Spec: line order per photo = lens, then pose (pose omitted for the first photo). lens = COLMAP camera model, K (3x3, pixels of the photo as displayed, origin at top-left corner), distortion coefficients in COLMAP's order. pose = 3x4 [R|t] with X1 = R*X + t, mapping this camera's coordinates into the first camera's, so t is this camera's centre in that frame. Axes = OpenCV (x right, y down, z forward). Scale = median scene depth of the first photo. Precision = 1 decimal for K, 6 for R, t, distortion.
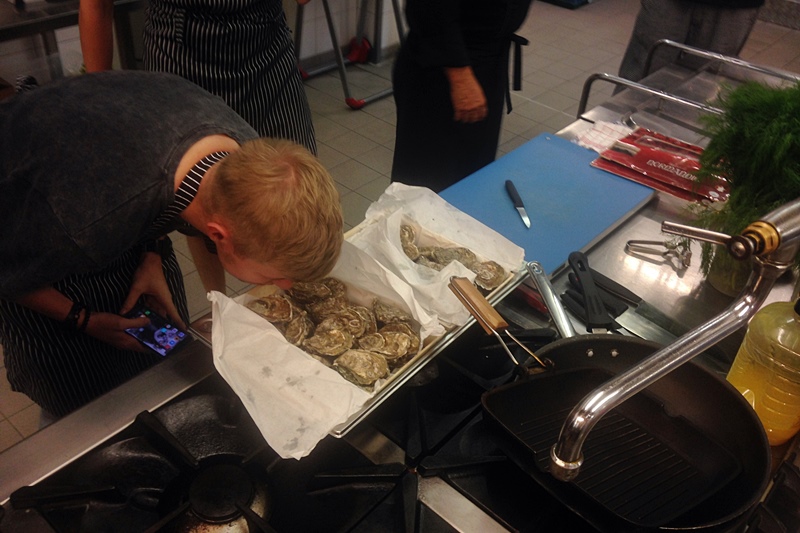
lens RADIAL K [[777.5, 0, 400.0], [0, 777.5, 266.5], [0, 0, 1]] dist [0.017672, -0.011402]
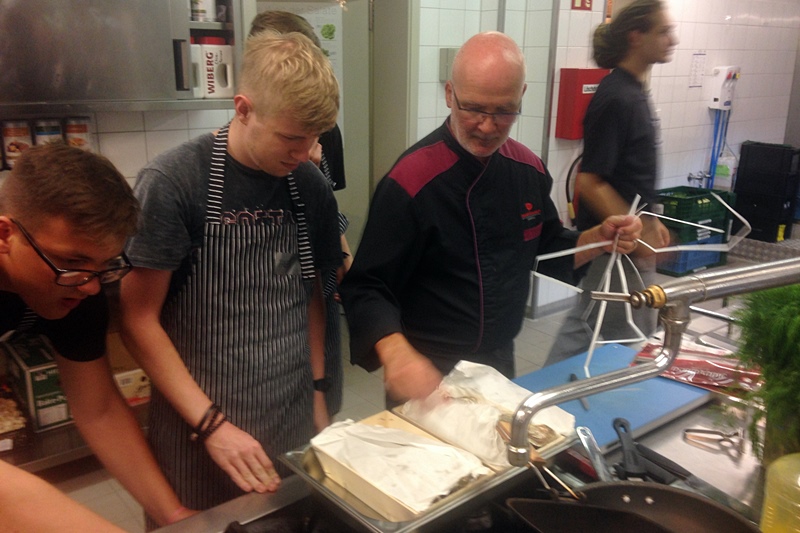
lens RADIAL K [[765.9, 0, 400.0], [0, 765.9, 266.5], [0, 0, 1]] dist [-0.006890, -0.002616]
pose [[0.986017, -0.004009, -0.166597, 0.099166], [-0.053898, 0.938307, -0.341576, 0.174422], [0.157689, 0.345779, 0.924971, -0.163973]]
